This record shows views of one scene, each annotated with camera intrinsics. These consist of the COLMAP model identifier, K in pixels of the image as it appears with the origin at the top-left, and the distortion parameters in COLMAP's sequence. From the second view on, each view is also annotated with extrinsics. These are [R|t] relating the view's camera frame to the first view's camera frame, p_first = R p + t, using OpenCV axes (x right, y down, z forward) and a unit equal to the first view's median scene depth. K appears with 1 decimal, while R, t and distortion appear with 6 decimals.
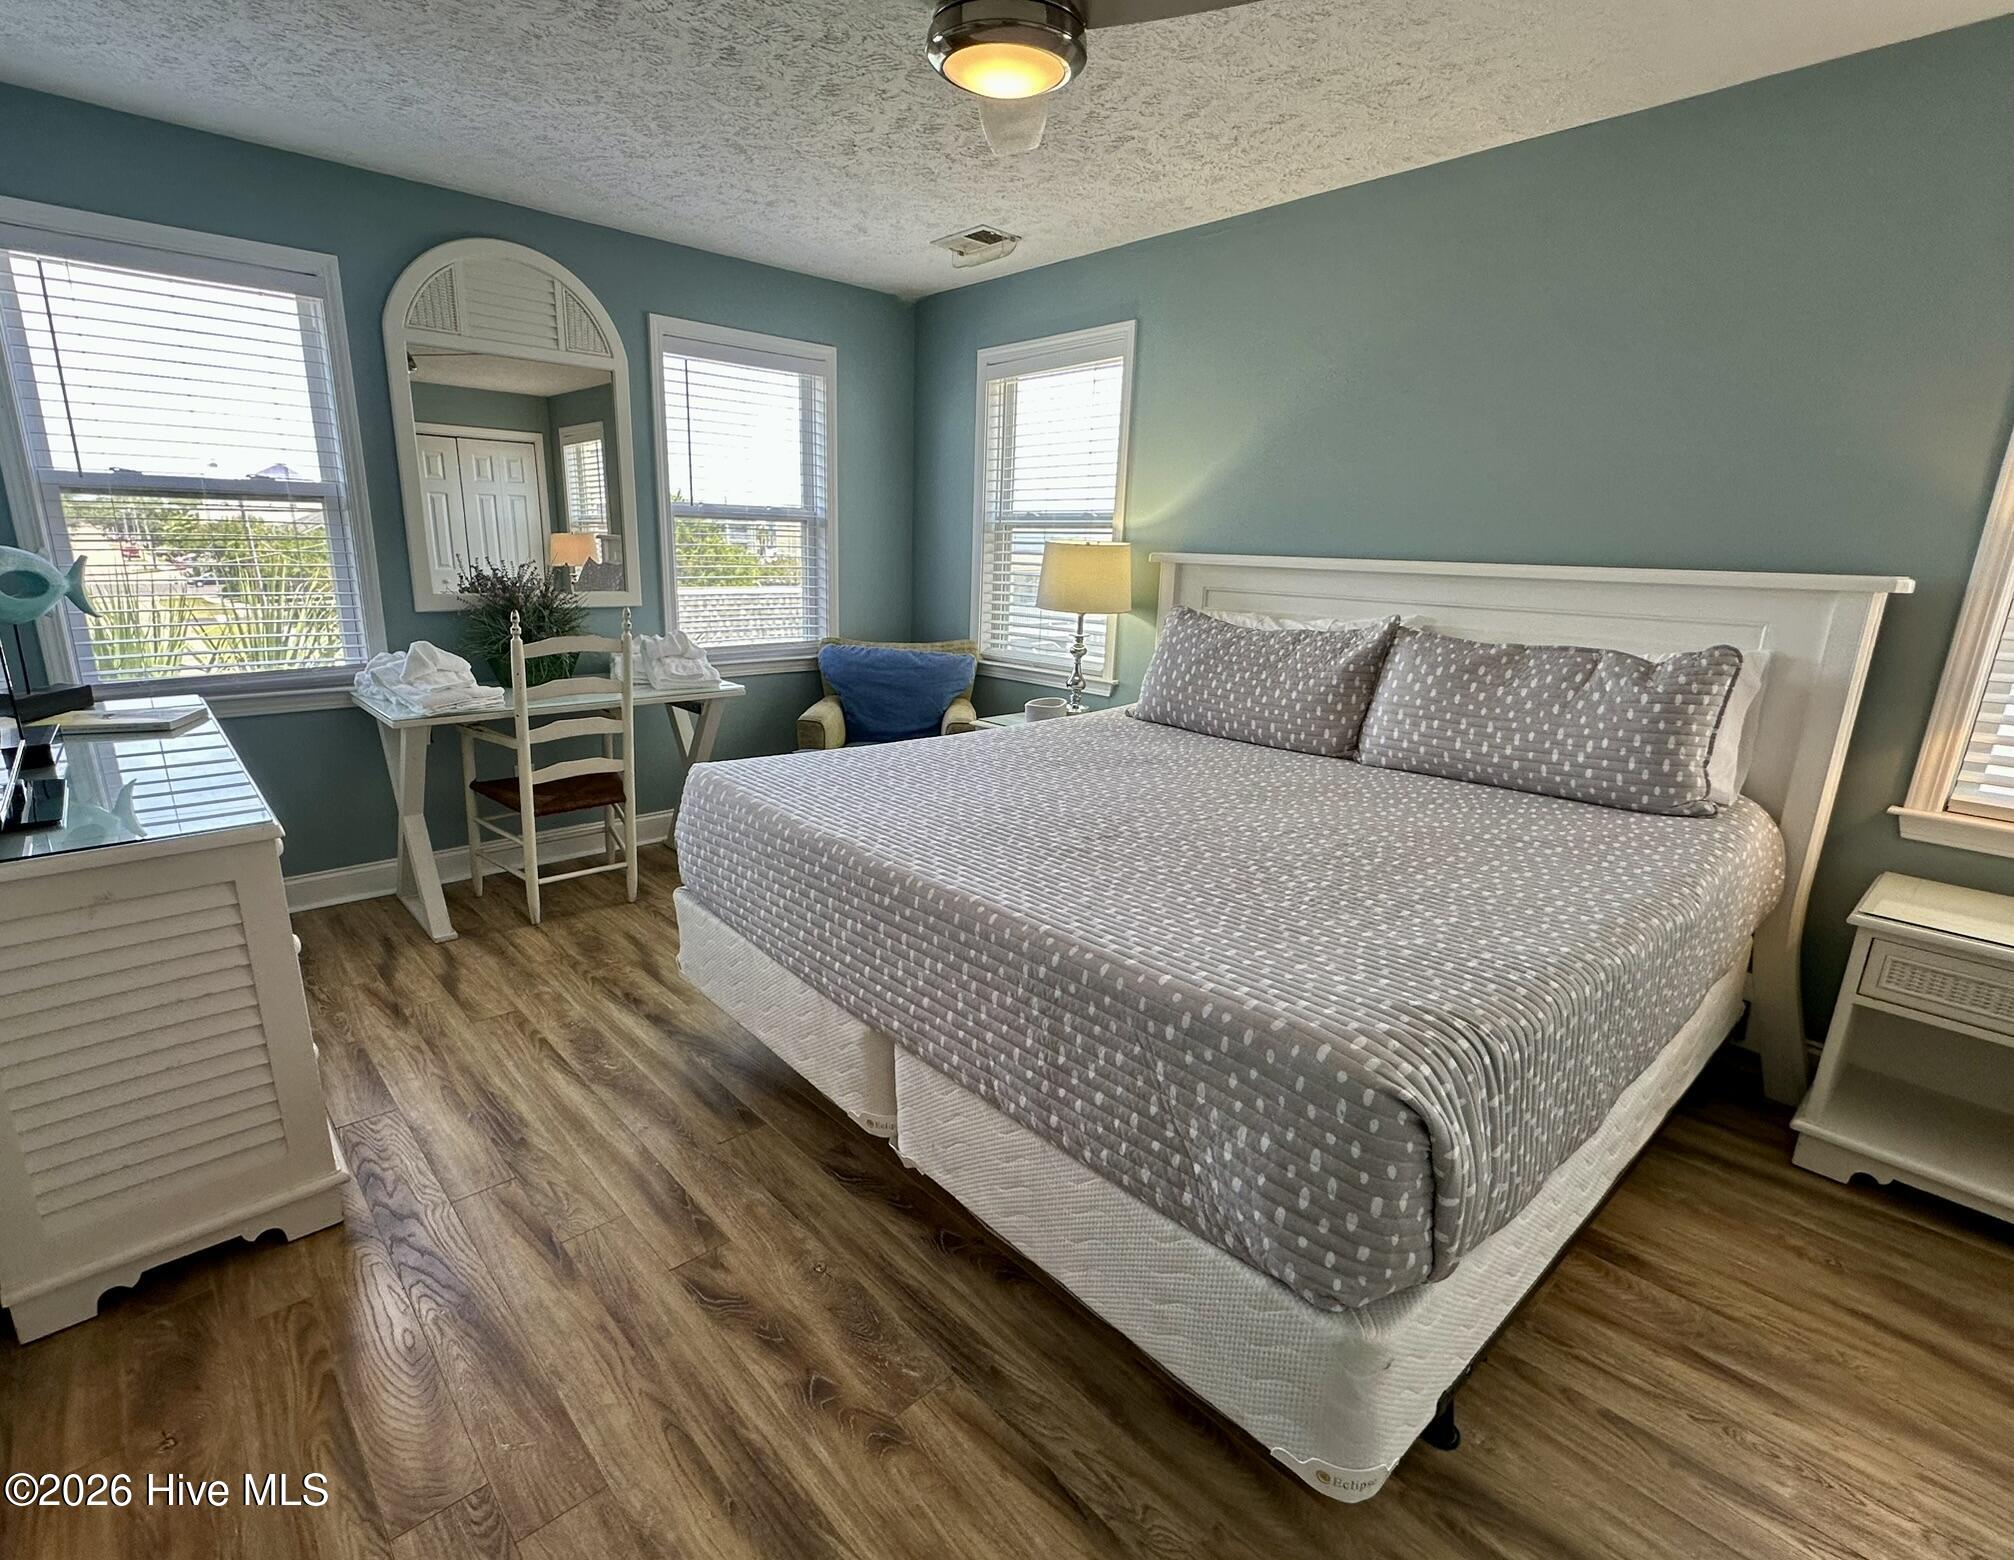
lens RADIAL K [[939.8, 0, 948.2], [0, 939.8, 788.2], [0, 0, 1]] dist [-0.002681, 0.000032]
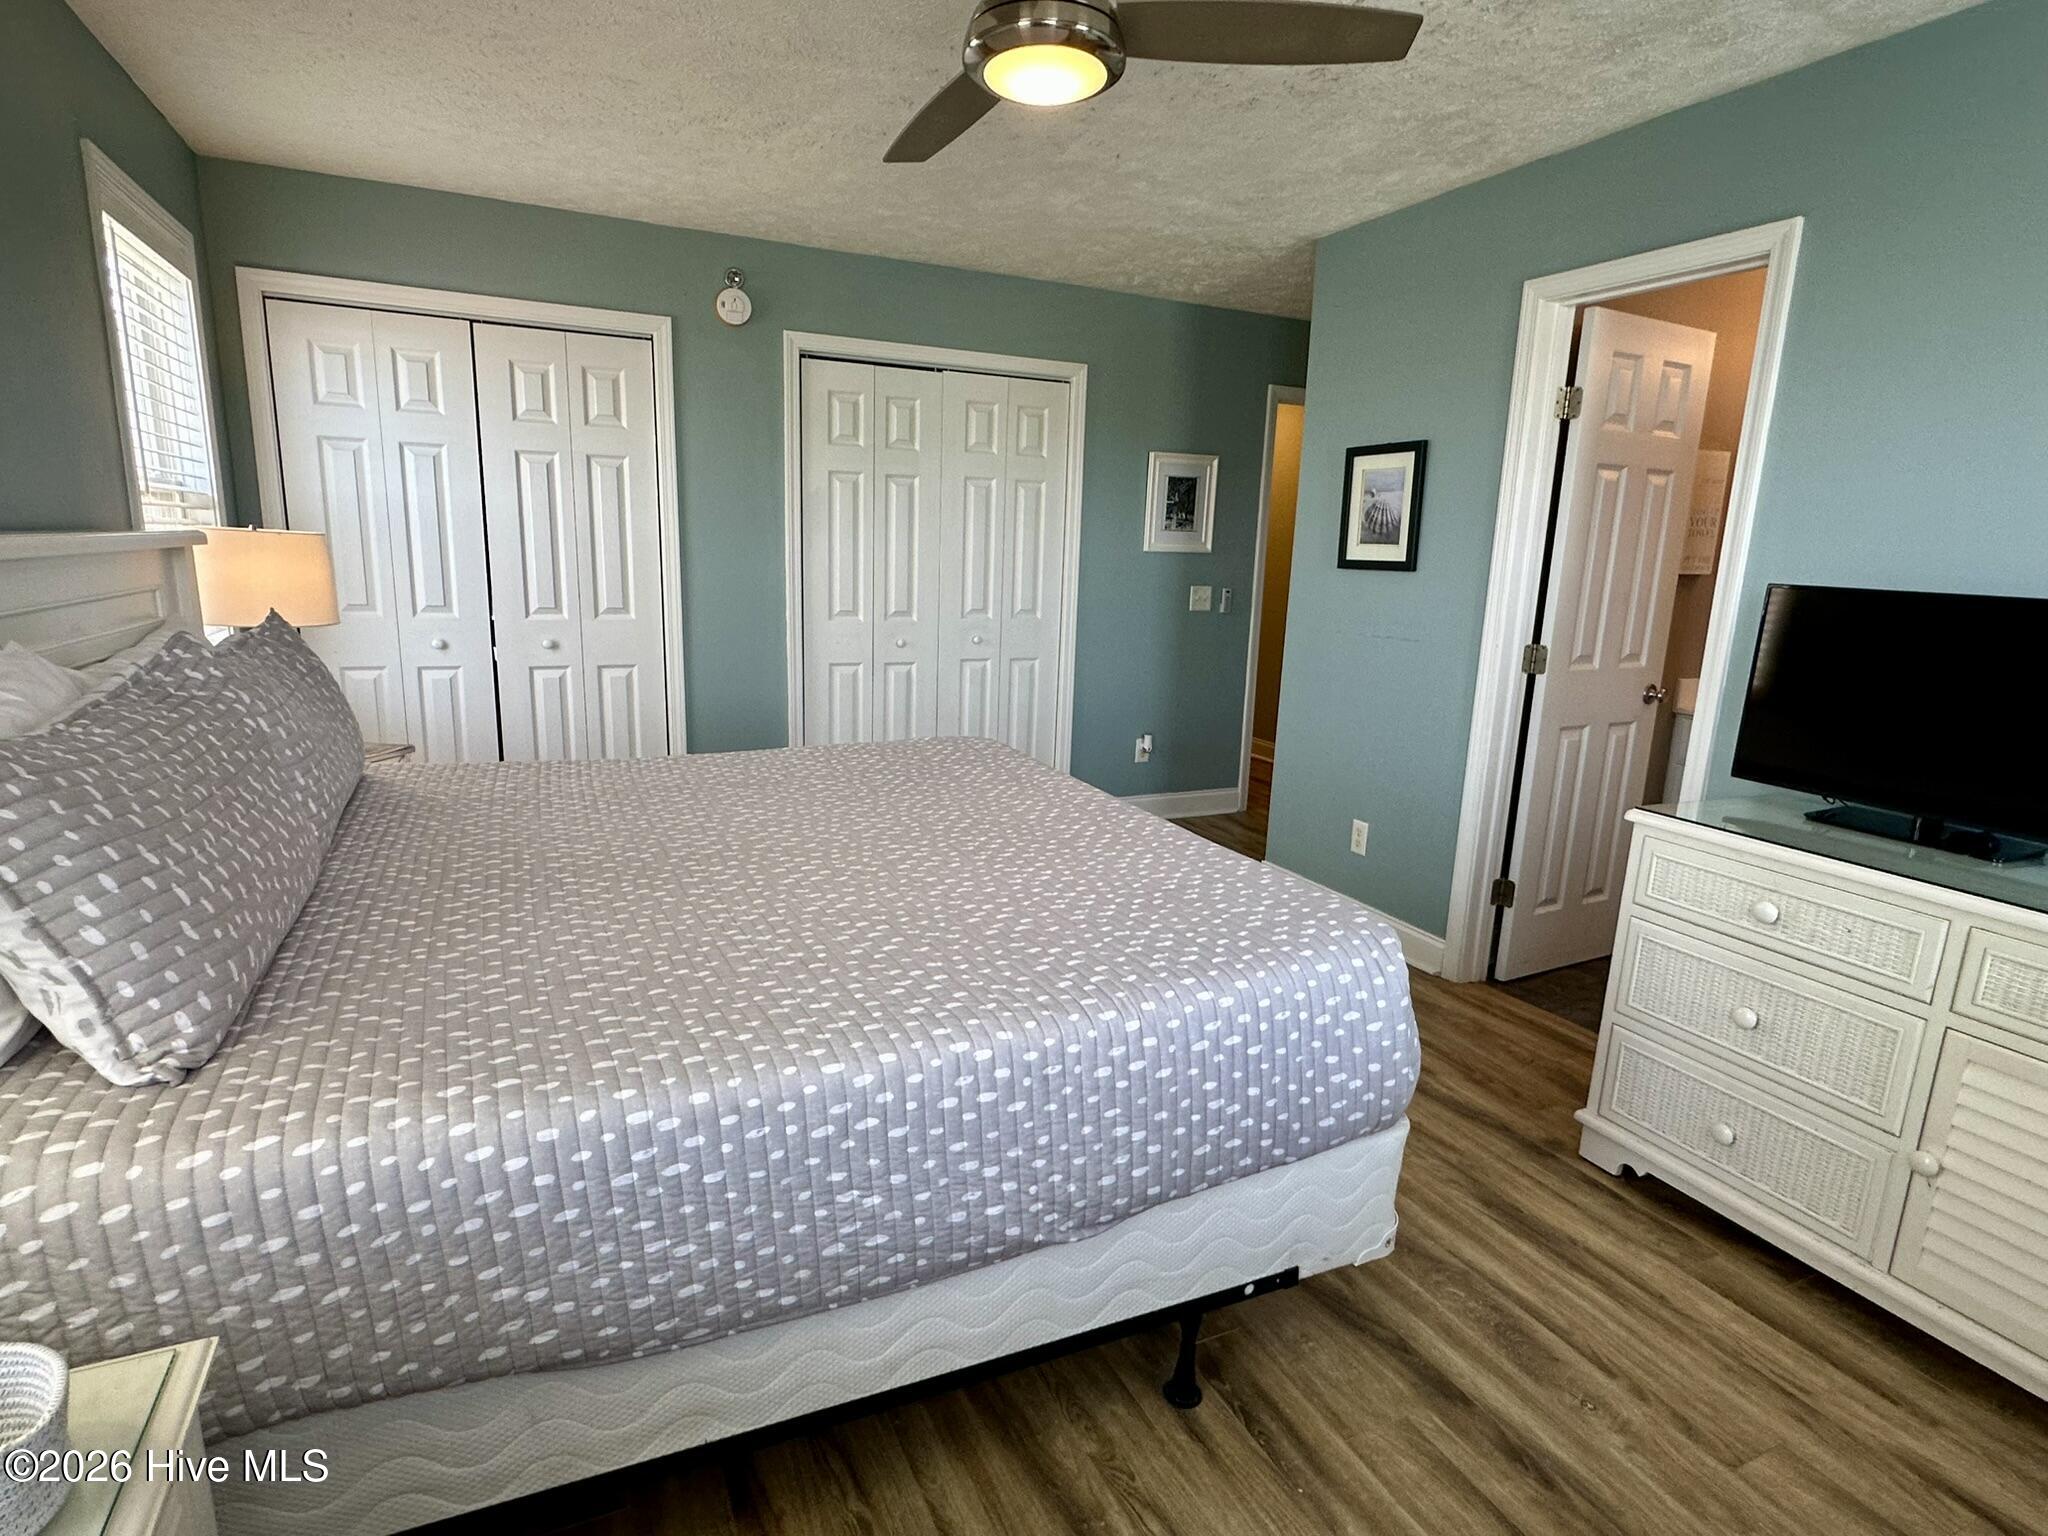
lens RADIAL K [[1070.8, 0, 1024.0], [0, 1070.8, 768.0], [0, 0, 1]] dist [-0.000653, -0.000165]
pose [[-0.954424, -0.115707, 0.275114, -0.289484], [0.019594, 0.895511, 0.444608, -0.580396], [-0.297812, 0.429735, -0.852430, 2.155286]]
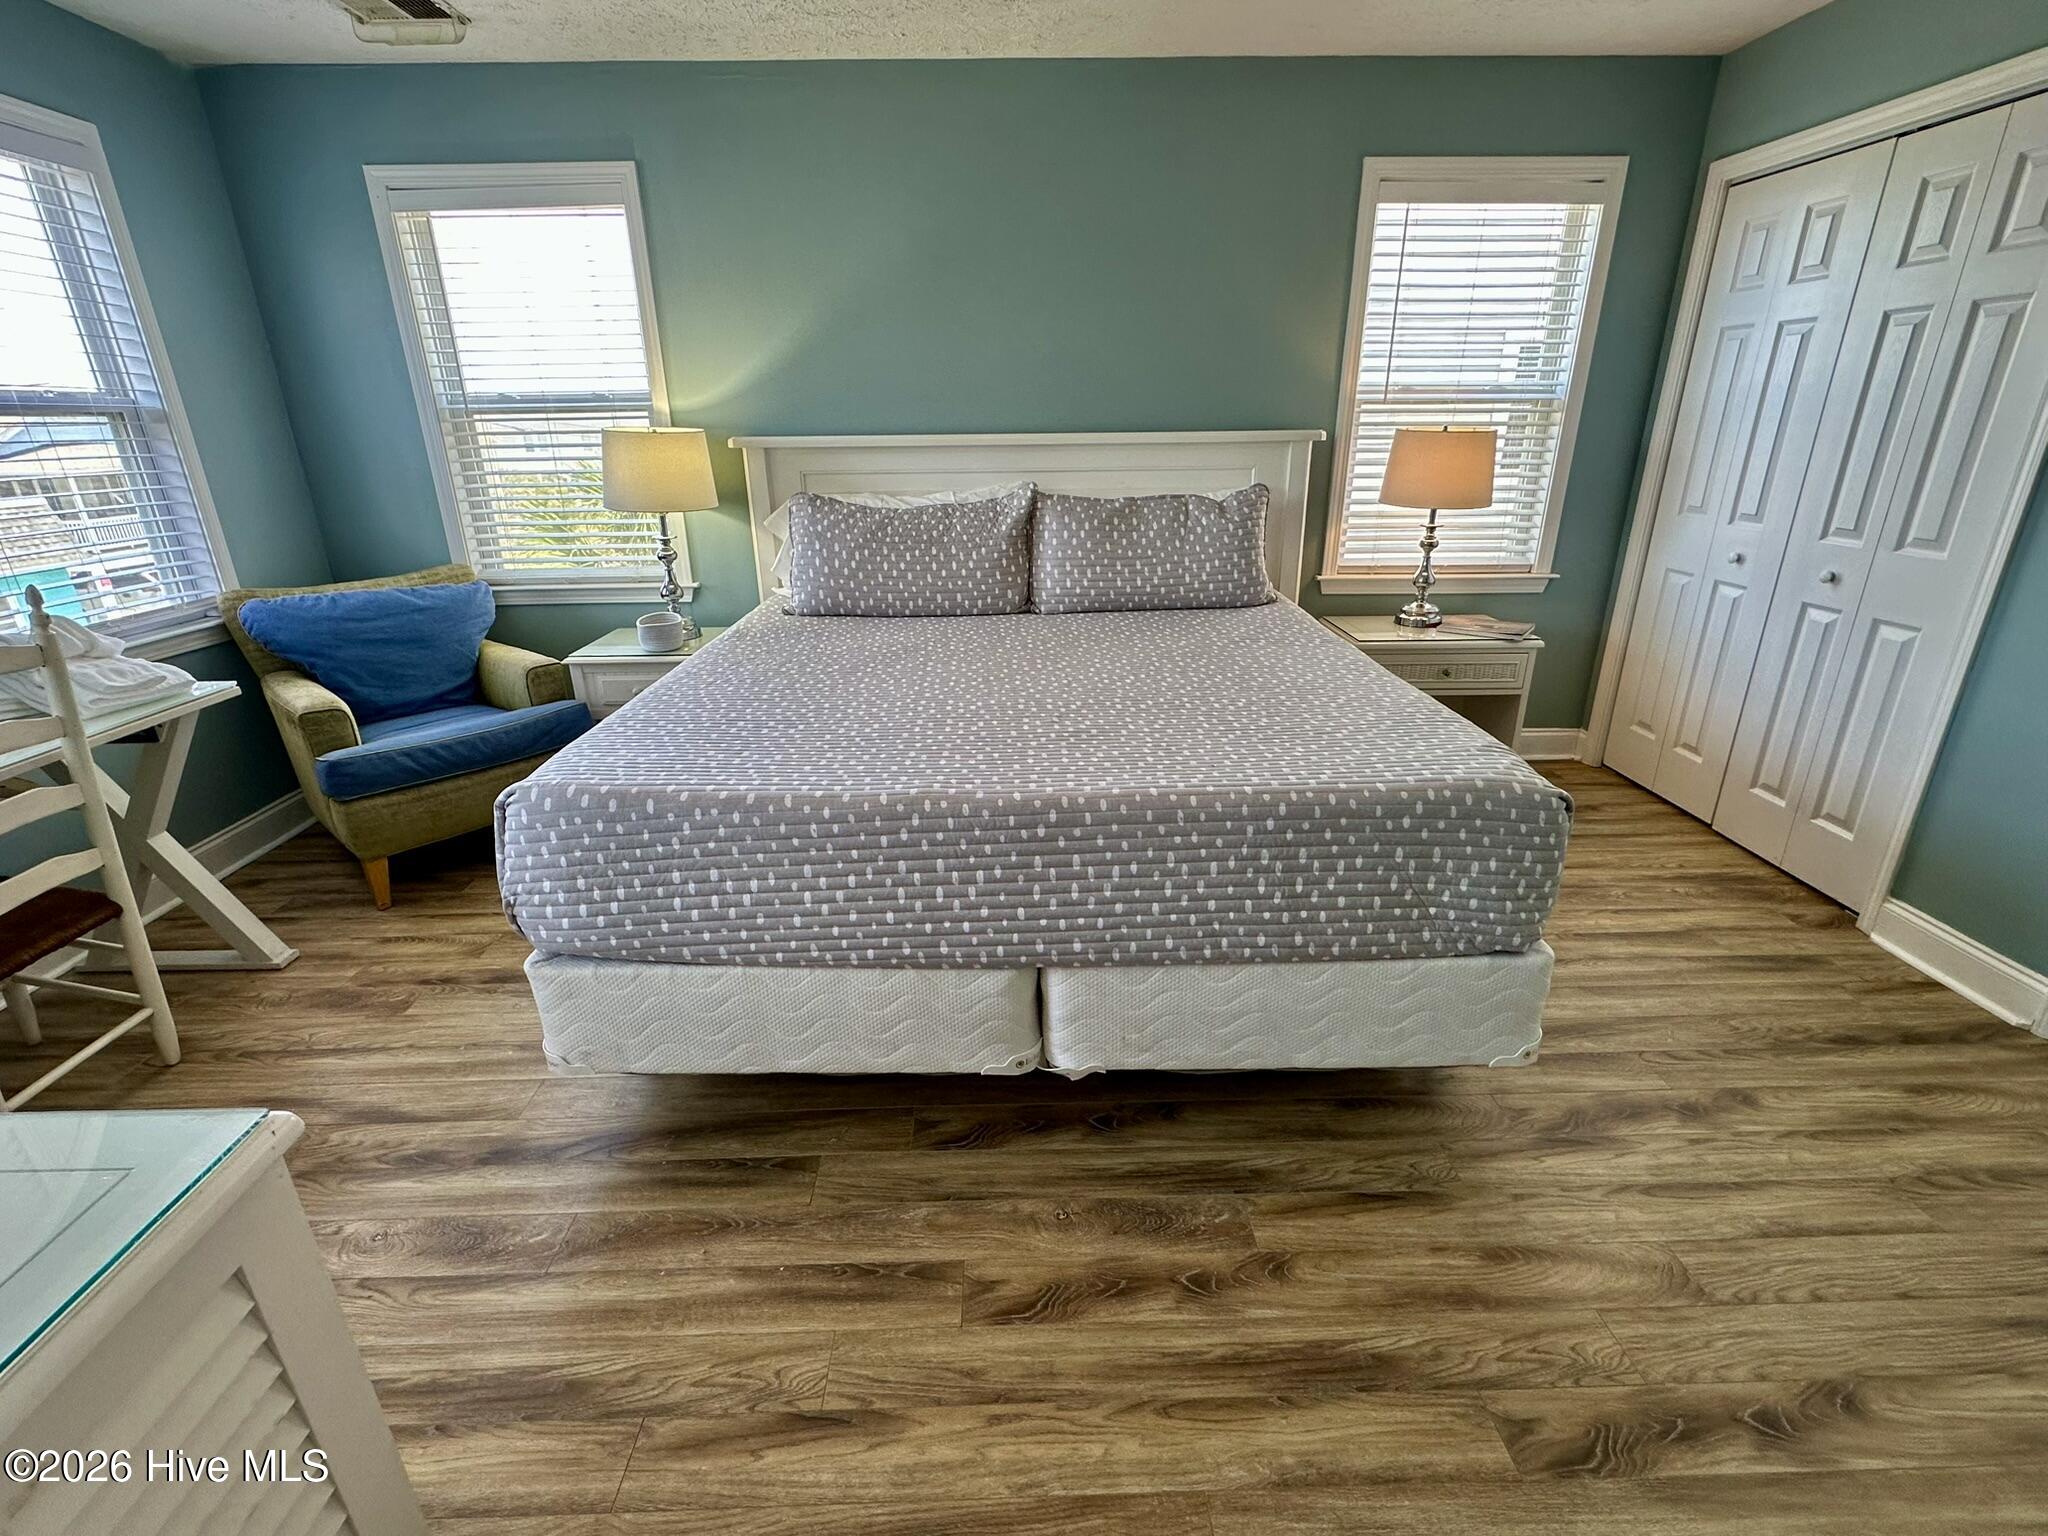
lens RADIAL K [[919.4, 0, 1017.9], [0, 919.4, 769.1], [0, 0, 1]] dist [-0.003781, -0.000043]
pose [[0.651858, -0.300020, 0.696469, -0.654004], [0.219999, 0.953731, 0.204934, -0.124419], [-0.725729, 0.019634, 0.687701, 0.355161]]
